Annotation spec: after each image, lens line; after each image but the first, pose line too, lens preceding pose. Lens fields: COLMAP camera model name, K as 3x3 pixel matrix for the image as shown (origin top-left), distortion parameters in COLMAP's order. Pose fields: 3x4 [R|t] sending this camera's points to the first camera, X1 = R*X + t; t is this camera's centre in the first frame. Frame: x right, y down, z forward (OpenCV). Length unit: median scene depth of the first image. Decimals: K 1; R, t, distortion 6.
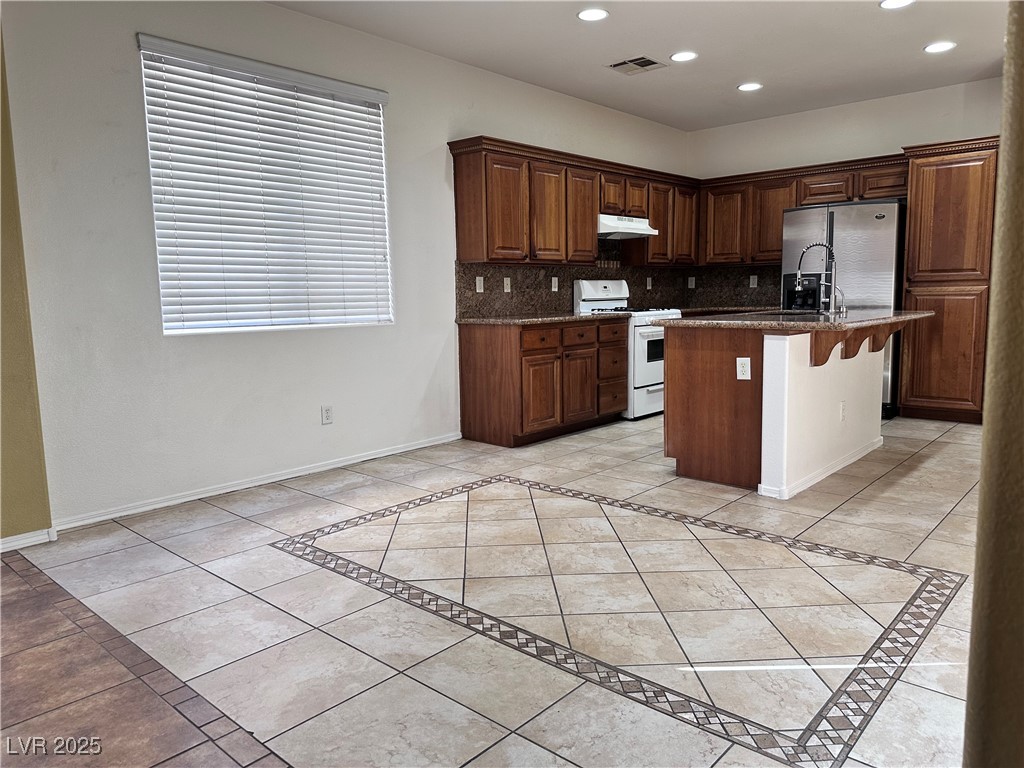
lens RADIAL K [[703.1, 0, 513.1], [0, 703.1, 377.4], [0, 0, 1]] dist [0.117630, -0.193126]
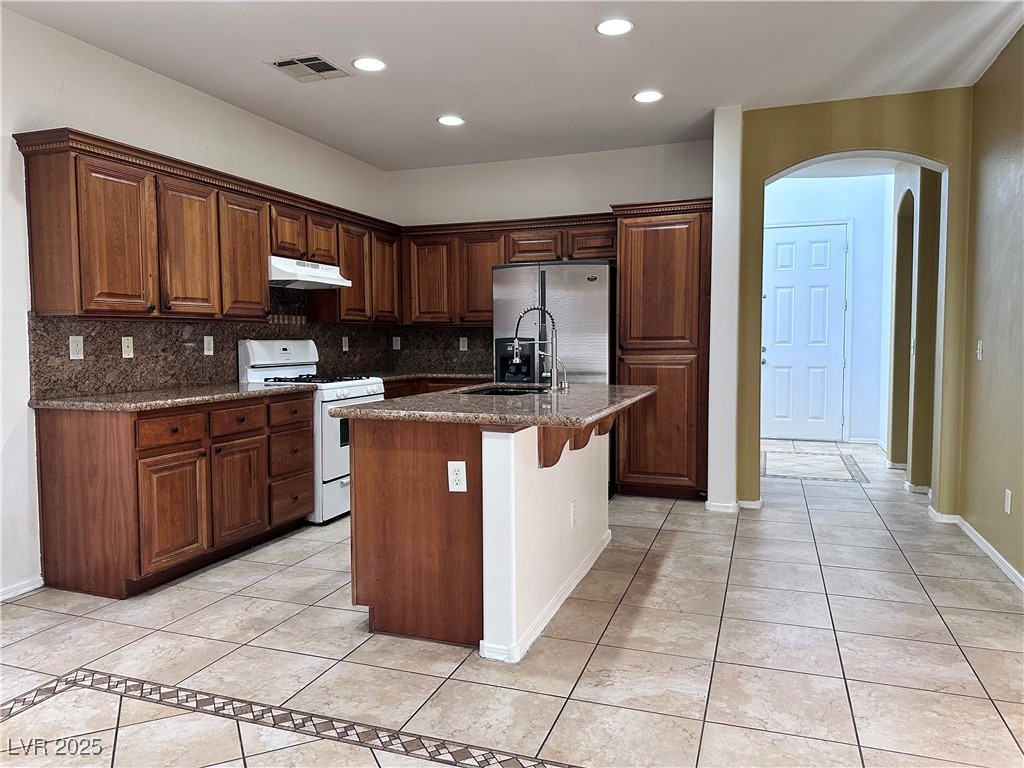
lens RADIAL K [[703.1, 0, 513.1], [0, 703.1, 377.4], [0, 0, 1]] dist [0.117630, -0.193126]
pose [[0.922628, -0.008540, 0.385596, 0.074021], [0.035283, 0.997432, -0.062334, -0.048194], [-0.384074, 0.071116, 0.920560, 0.227146]]
